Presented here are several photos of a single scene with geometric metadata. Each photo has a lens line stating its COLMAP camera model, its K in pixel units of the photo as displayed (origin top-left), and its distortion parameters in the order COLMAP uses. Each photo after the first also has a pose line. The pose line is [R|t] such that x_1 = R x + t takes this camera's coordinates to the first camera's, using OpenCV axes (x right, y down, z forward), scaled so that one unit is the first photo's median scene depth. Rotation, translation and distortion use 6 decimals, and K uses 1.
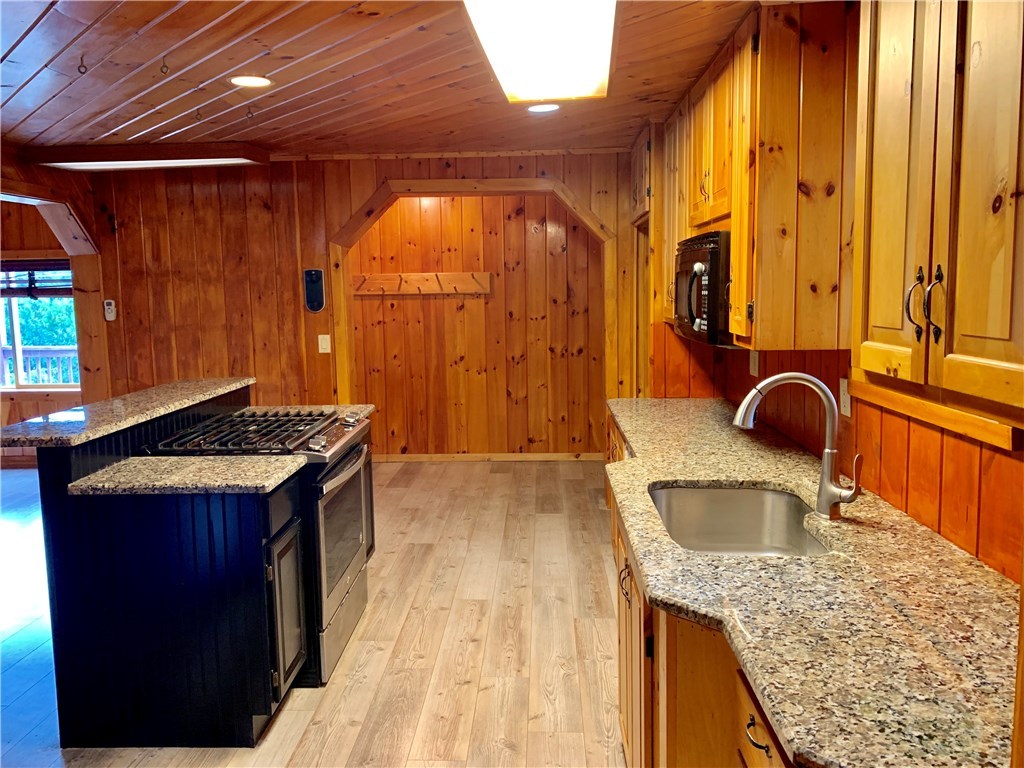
lens RADIAL K [[779.6, 0, 518.3], [0, 779.6, 376.9], [0, 0, 1]] dist [0.014459, -0.026519]
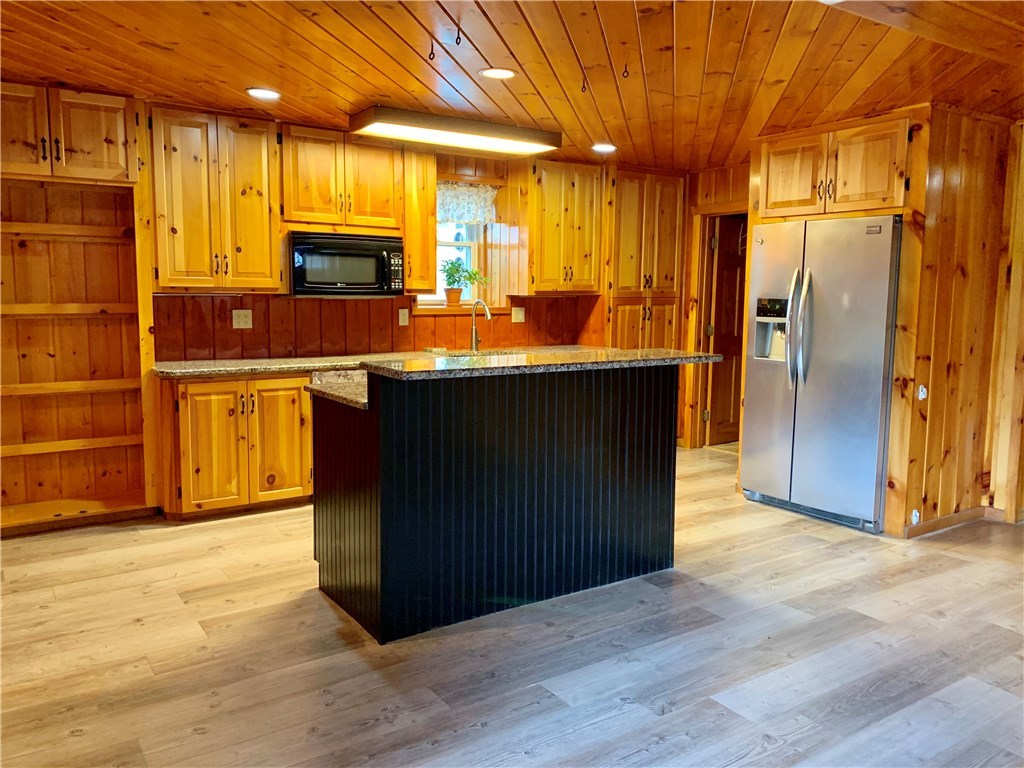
lens RADIAL K [[779.6, 0, 512.8], [0, 779.6, 382.1], [0, 0, 1]] dist [0.014459, -0.026519]
pose [[-0.591474, -0.084289, 0.801907, -0.762477], [0.087970, 0.981839, 0.168087, -0.069580], [-0.801511, 0.169962, -0.573317, 0.988980]]
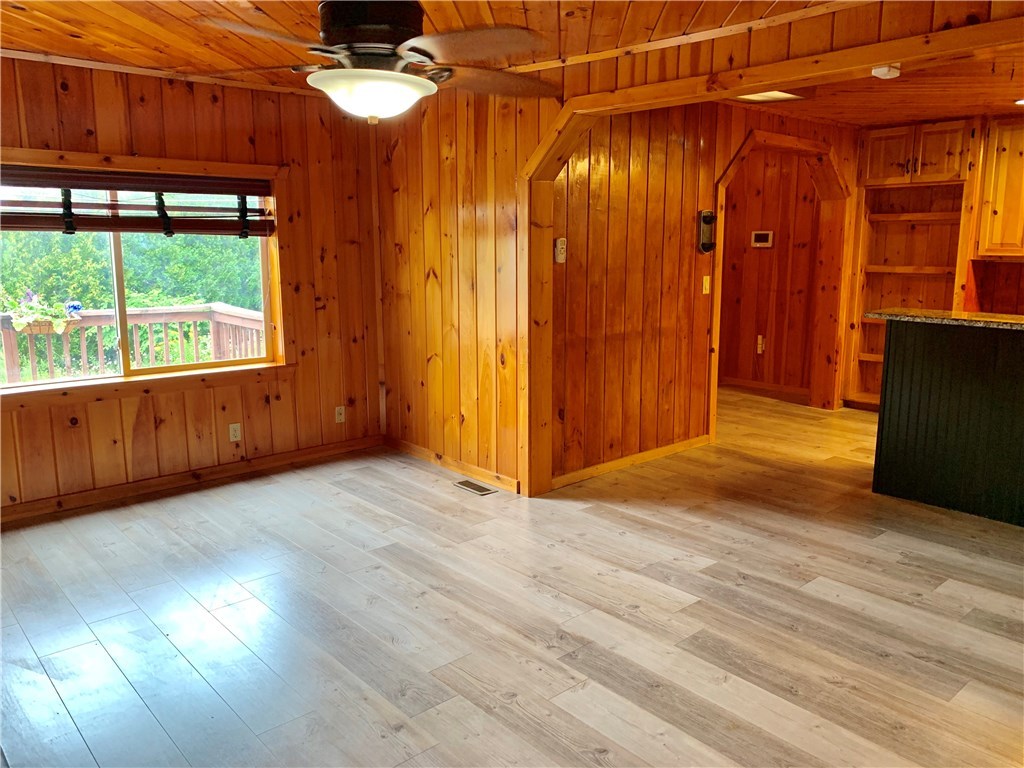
lens RADIAL K [[779.6, 0, 504.5], [0, 779.6, 378.2], [0, 0, 1]] dist [0.014459, -0.026519]
pose [[0.732975, -0.101179, 0.672689, -1.133901], [0.063587, 0.994738, 0.080332, -0.020061], [-0.677277, -0.016108, 0.735552, 0.427553]]
